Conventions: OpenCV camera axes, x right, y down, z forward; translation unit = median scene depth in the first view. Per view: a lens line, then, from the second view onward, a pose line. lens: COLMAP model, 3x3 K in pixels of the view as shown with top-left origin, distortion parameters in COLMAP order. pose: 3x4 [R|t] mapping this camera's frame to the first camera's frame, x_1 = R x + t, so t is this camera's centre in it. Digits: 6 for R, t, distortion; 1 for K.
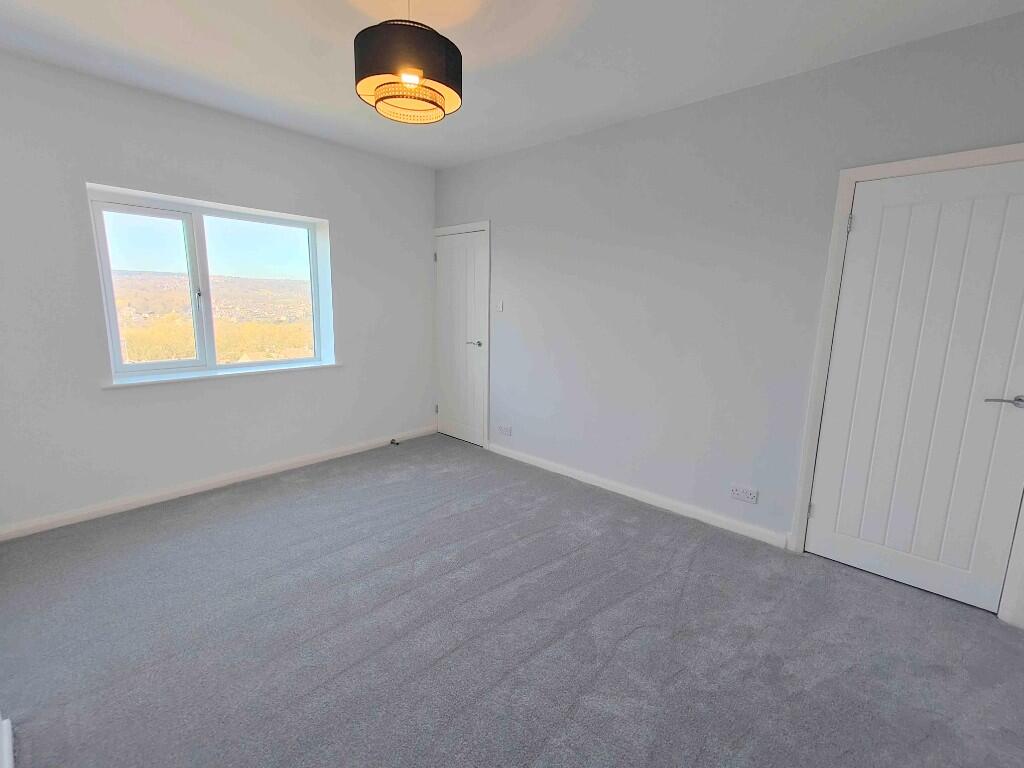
lens RADIAL K [[448.6, 0, 514.2], [0, 448.6, 379.1], [0, 0, 1]] dist [-0.000905, -0.000174]
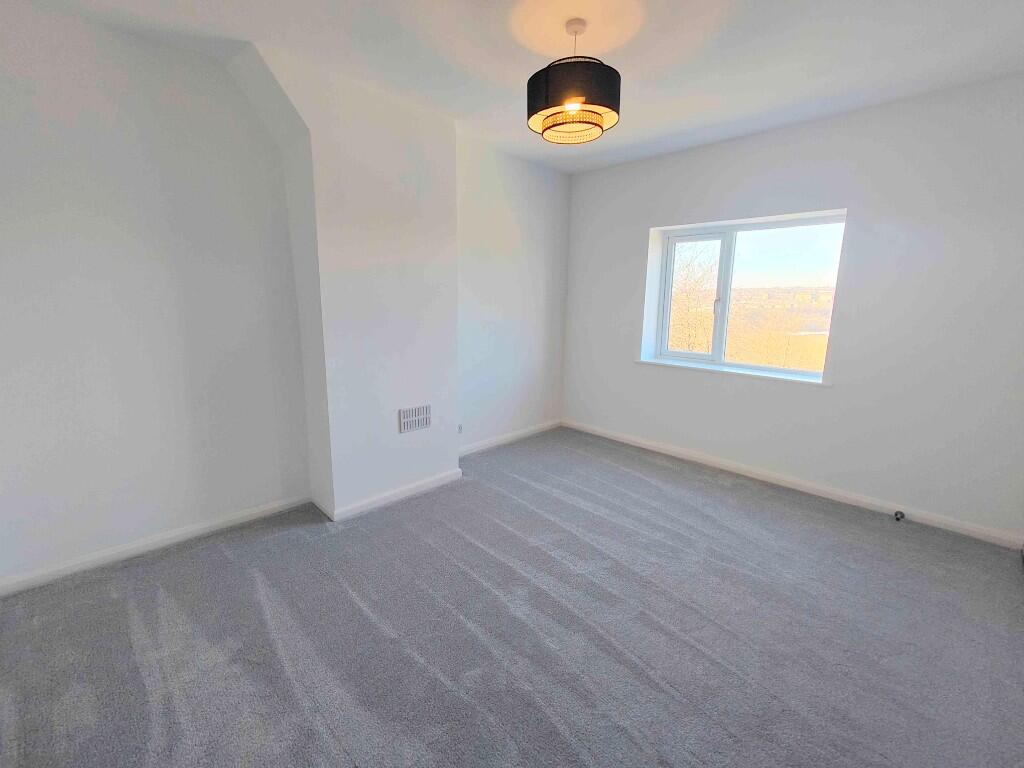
lens RADIAL K [[448.6, 0, 514.2], [0, 448.6, 379.1], [0, 0, 1]] dist [-0.000905, -0.000174]
pose [[-0.046593, 0.163023, -0.985522, 0.557059], [-0.186678, 0.967791, 0.168916, -0.092779], [0.981316, 0.191845, -0.014659, 0.559289]]
